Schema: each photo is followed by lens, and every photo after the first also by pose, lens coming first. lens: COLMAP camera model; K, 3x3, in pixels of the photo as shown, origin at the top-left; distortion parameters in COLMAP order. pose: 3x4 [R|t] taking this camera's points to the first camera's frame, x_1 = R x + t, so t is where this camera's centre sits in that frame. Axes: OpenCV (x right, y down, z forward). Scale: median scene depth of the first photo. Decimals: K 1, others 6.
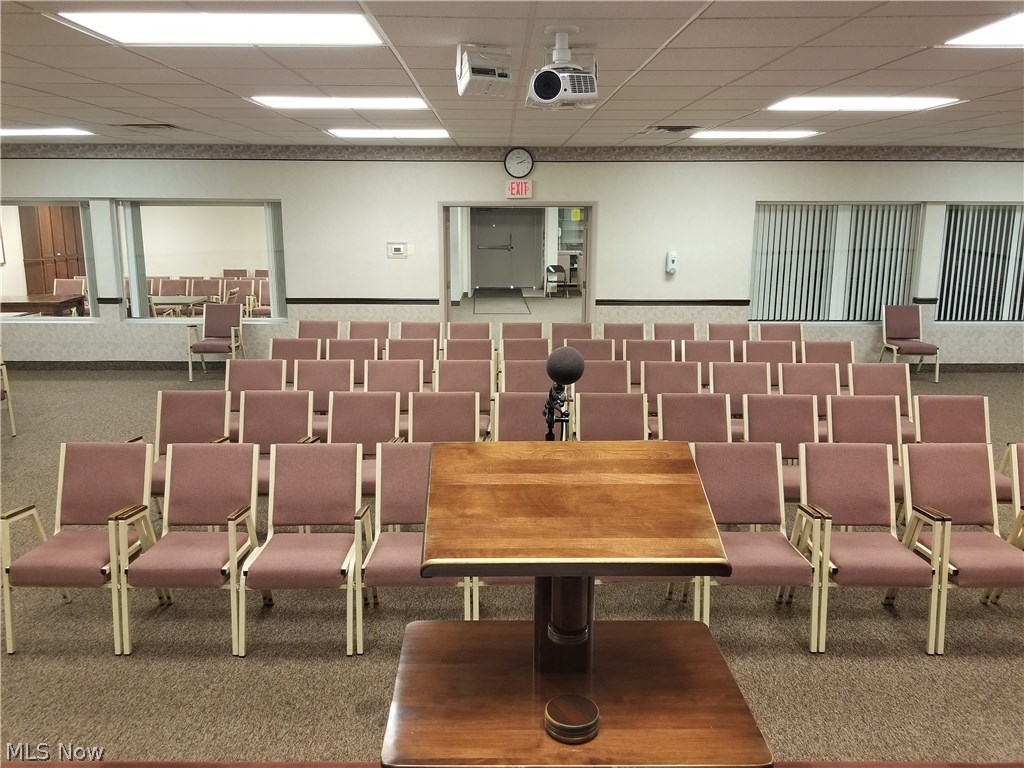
lens RADIAL K [[825.0, 0, 518.9], [0, 825.0, 373.2], [0, 0, 1]] dist [0.012893, -0.028542]
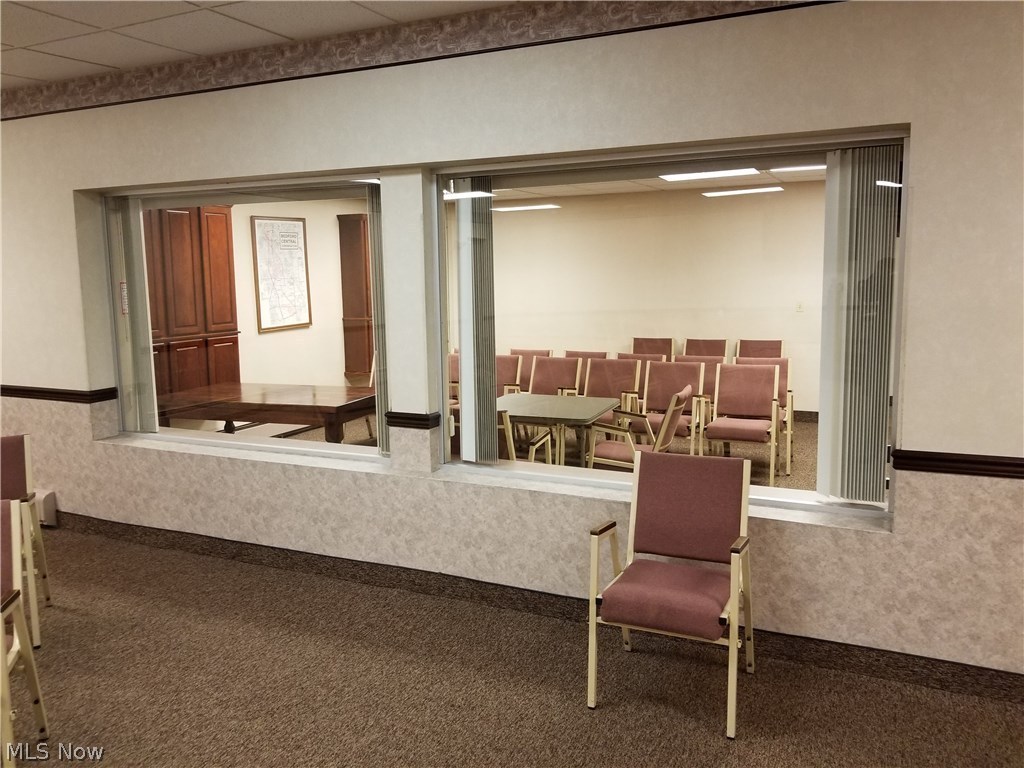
lens RADIAL K [[825.0, 0, 513.1], [0, 825.0, 384.1], [0, 0, 1]] dist [0.012893, -0.028542]
pose [[0.904313, 0.043217, -0.424677, -0.269576], [-0.069238, 0.996538, -0.046022, -0.088051], [0.421218, 0.071022, 0.904174, 0.633314]]
